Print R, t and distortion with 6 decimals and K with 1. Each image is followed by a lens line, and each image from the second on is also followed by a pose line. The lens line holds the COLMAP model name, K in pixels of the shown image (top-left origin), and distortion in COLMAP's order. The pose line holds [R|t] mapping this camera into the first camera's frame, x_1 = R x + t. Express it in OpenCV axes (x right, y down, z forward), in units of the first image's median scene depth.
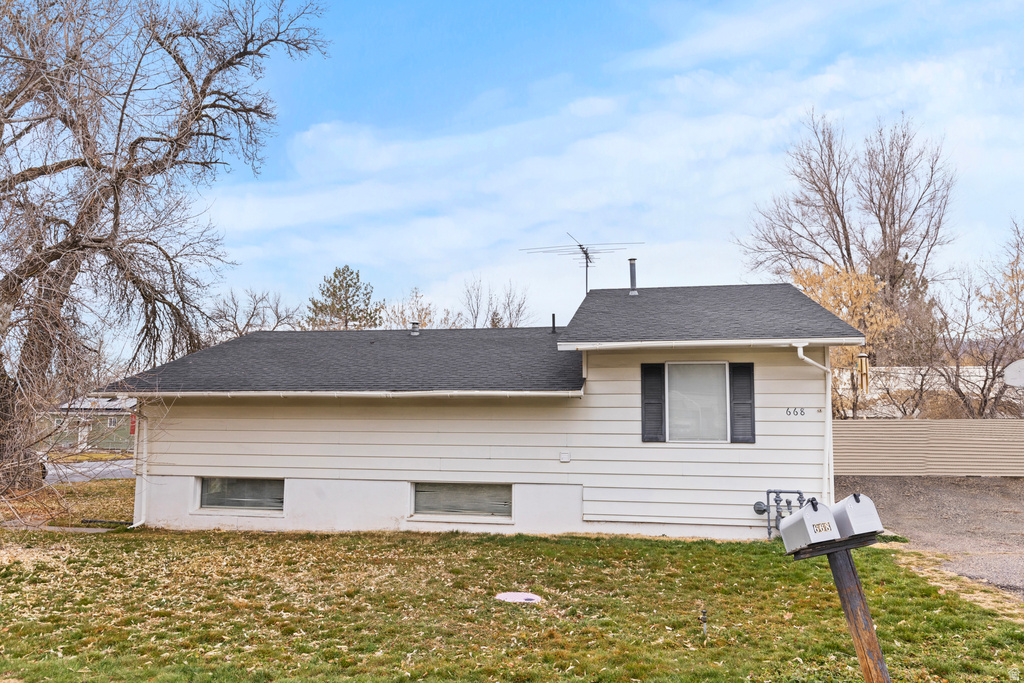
lens RADIAL K [[709.7, 0, 512.9], [0, 709.7, 346.9], [0, 0, 1]] dist [-0.002463, 0.001183]
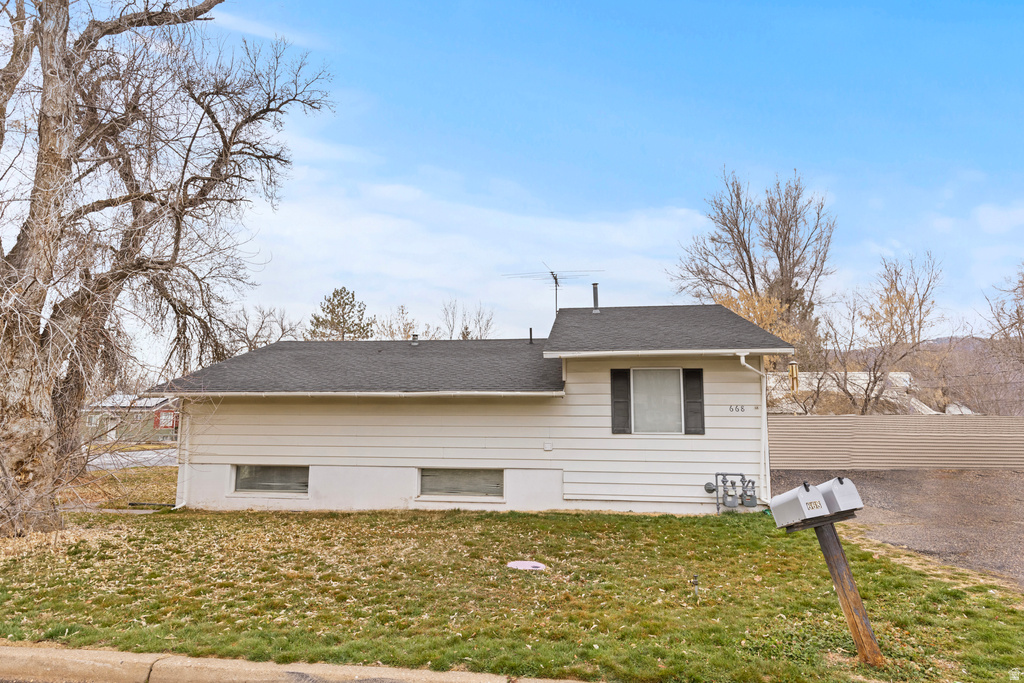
lens RADIAL K [[582.3, 0, 508.3], [0, 582.3, 339.3], [0, 0, 1]] dist [0.006233, -0.001363]
pose [[0.998794, 0.004698, 0.048872, -0.044067], [-0.003362, 0.999619, -0.027396, 0.000452], [-0.048982, 0.027198, 0.998429, 0.008946]]
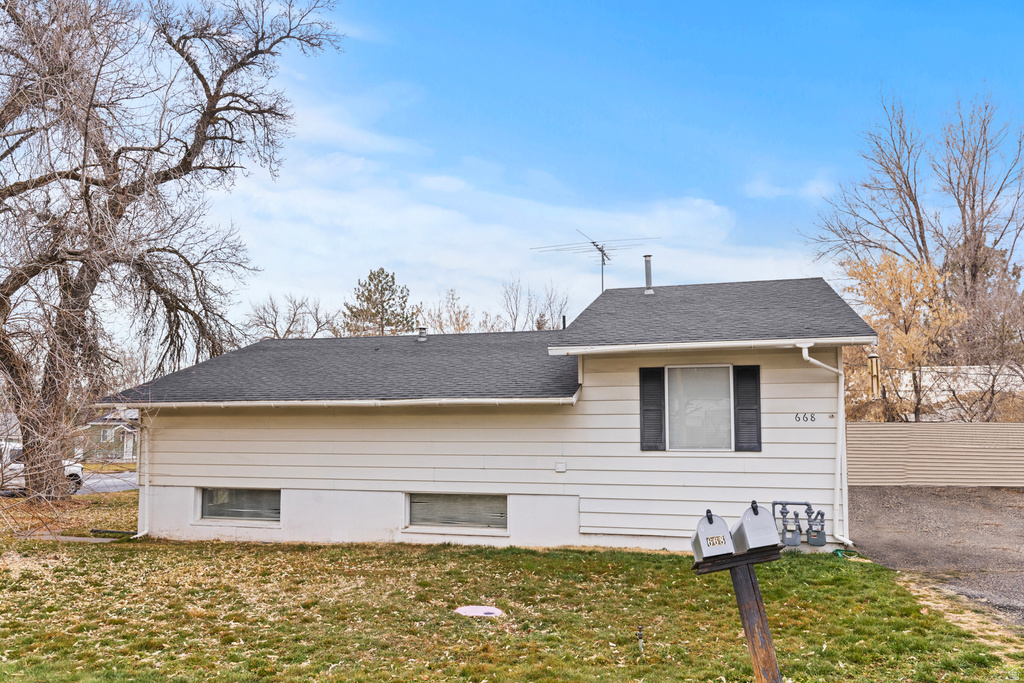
lens RADIAL K [[749.5, 0, 495.9], [0, 749.5, 369.8], [0, 0, 1]] dist [-0.004474, 0.004285]
pose [[0.996210, -0.013680, -0.085898, 0.076188], [0.015872, 0.999564, 0.024890, -0.001581], [0.085520, -0.026159, 0.995993, -0.007334]]
